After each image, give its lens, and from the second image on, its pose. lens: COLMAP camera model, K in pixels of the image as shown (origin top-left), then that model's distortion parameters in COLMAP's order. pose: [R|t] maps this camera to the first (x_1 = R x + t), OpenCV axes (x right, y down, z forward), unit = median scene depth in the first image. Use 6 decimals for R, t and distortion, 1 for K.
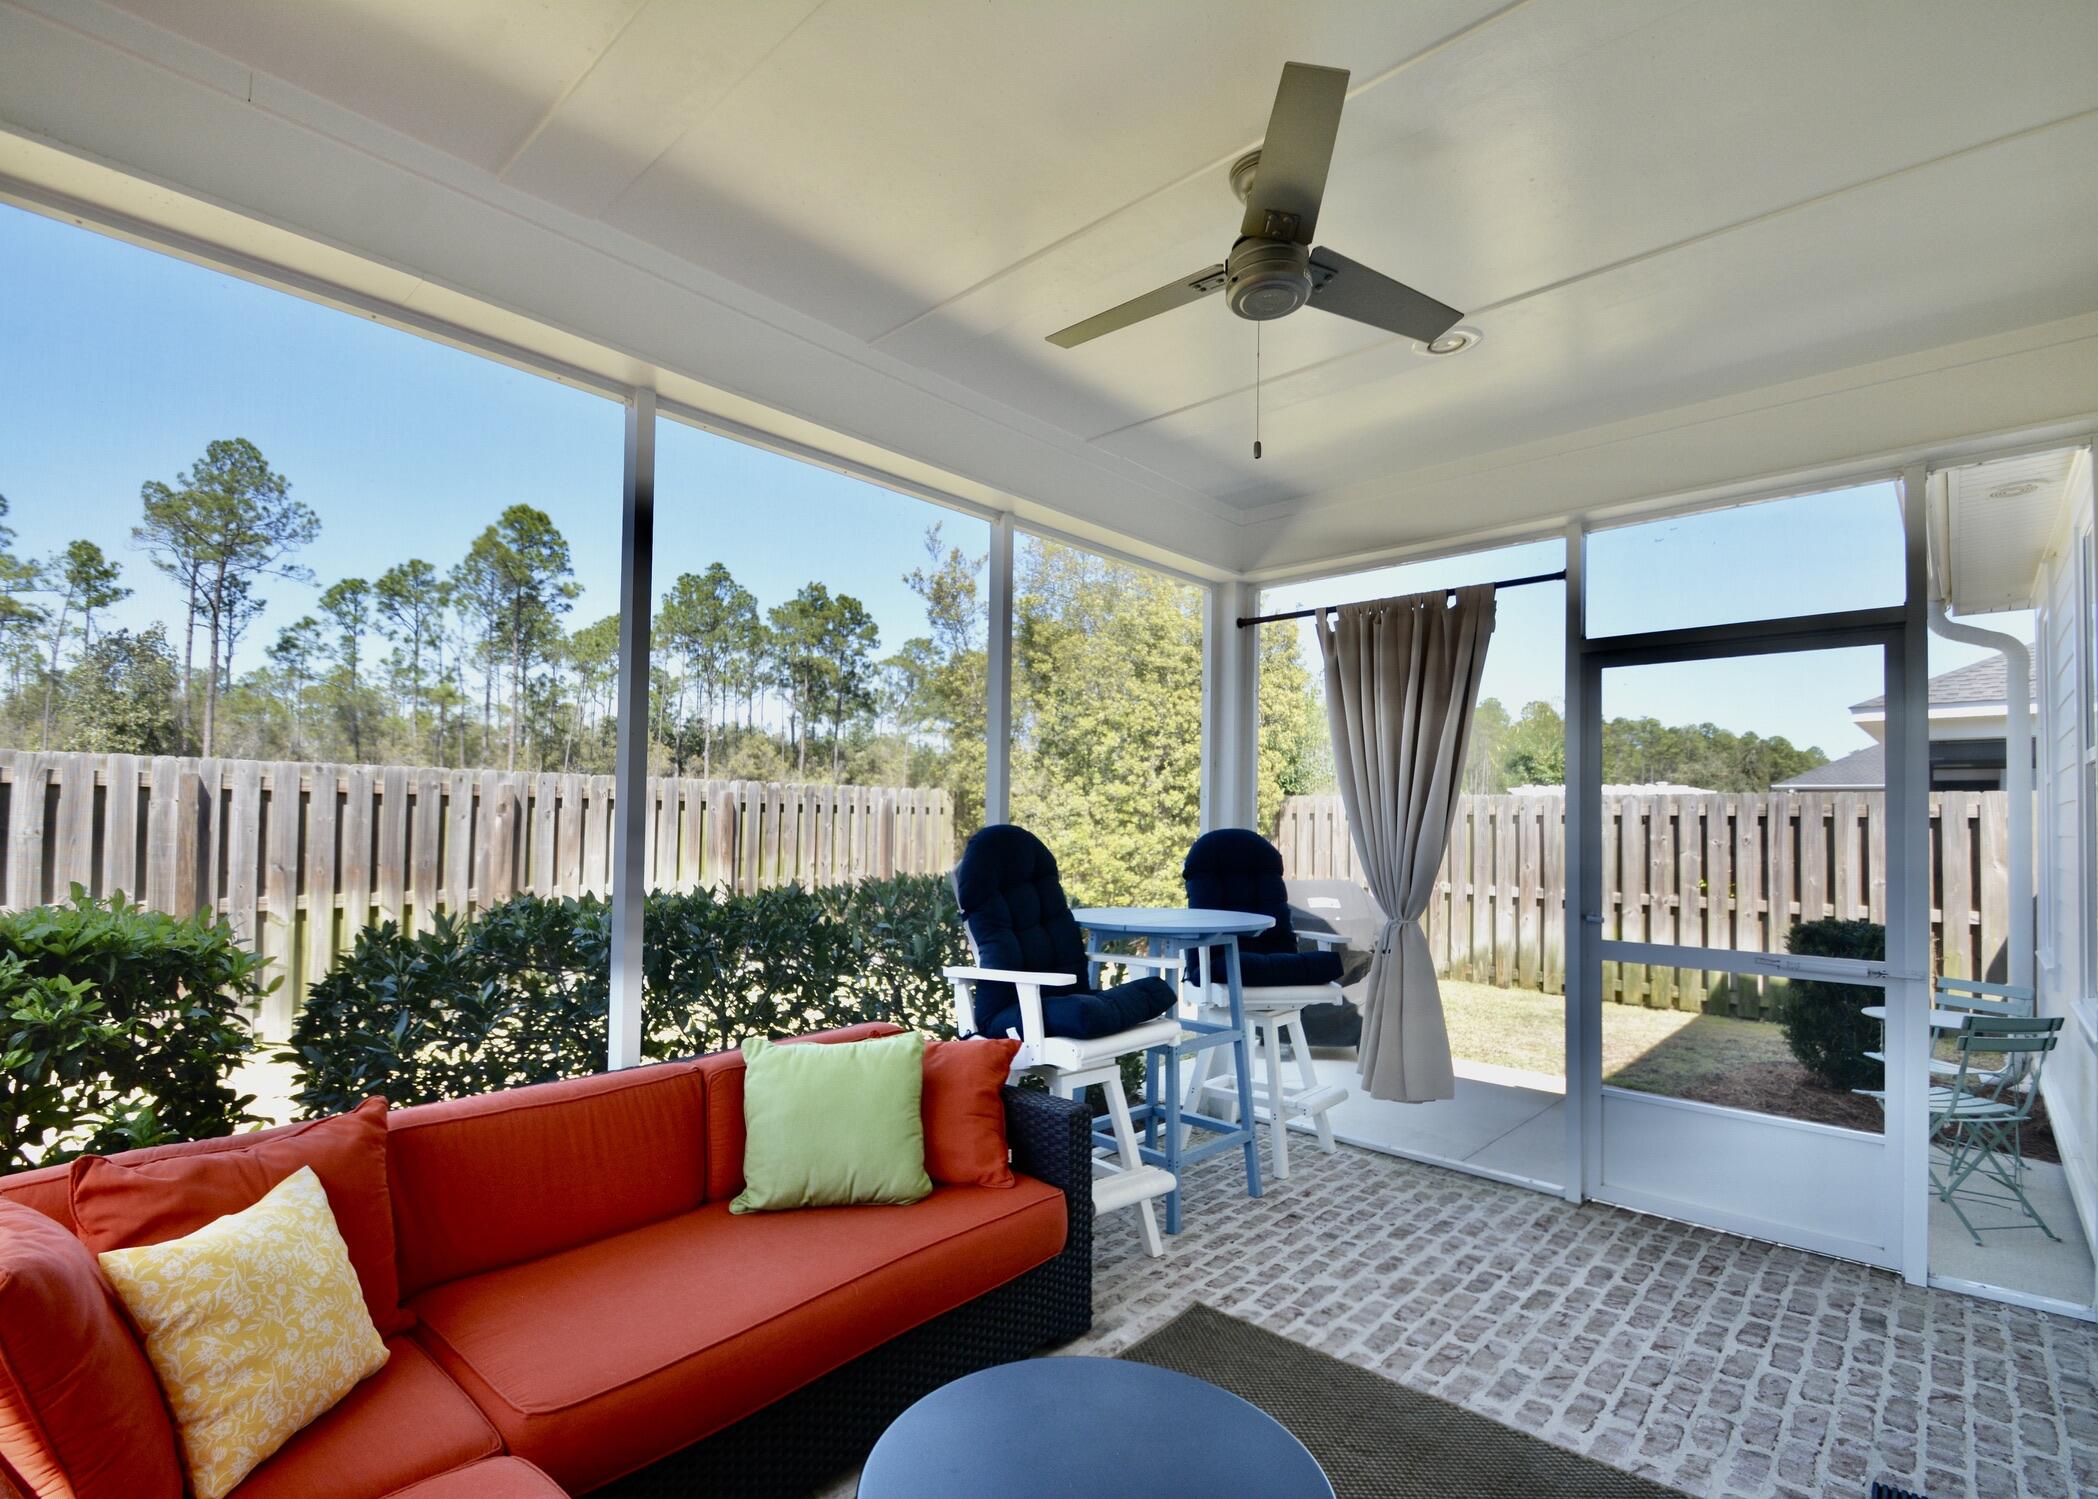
lens RADIAL K [[1006.0, 0, 951.3], [0, 1006.0, 796.0], [0, 0, 1]] dist [0.001199, -0.001357]
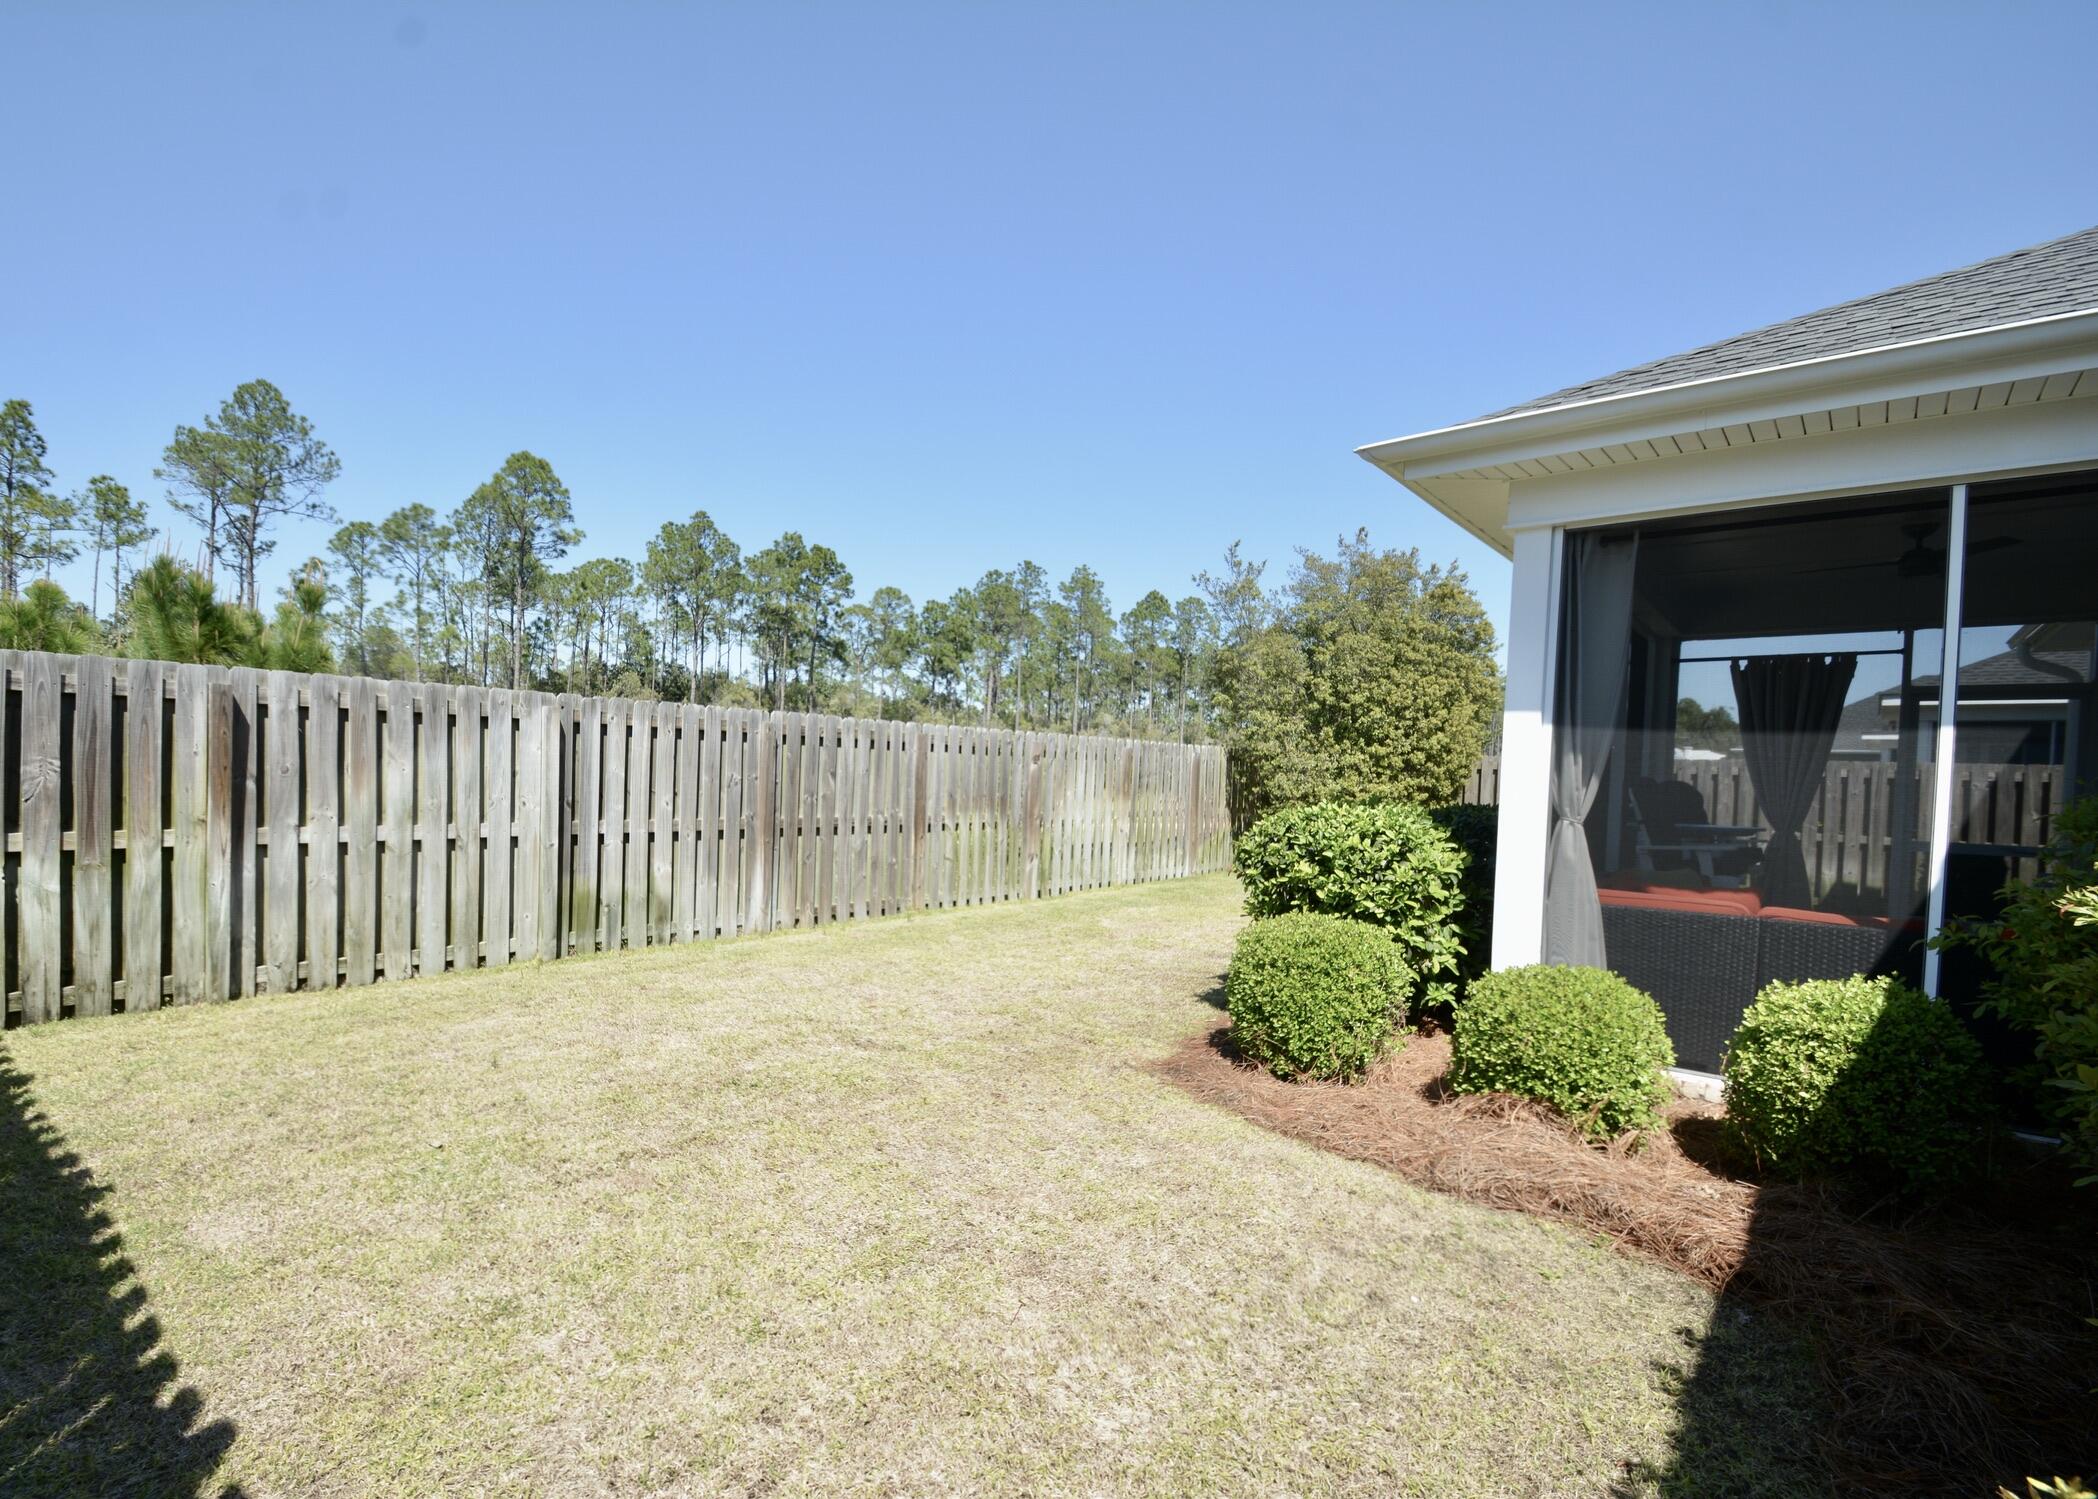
lens RADIAL K [[1006.0, 0, 876.1], [0, 1006.0, 803.2], [0, 0, 1]] dist [0.001199, -0.001357]
pose [[0.999706, 0.017056, 0.017224, -0.090601], [-0.018070, 0.998003, 0.060529, -0.000759], [-0.016158, -0.060823, 0.998018, -0.059005]]
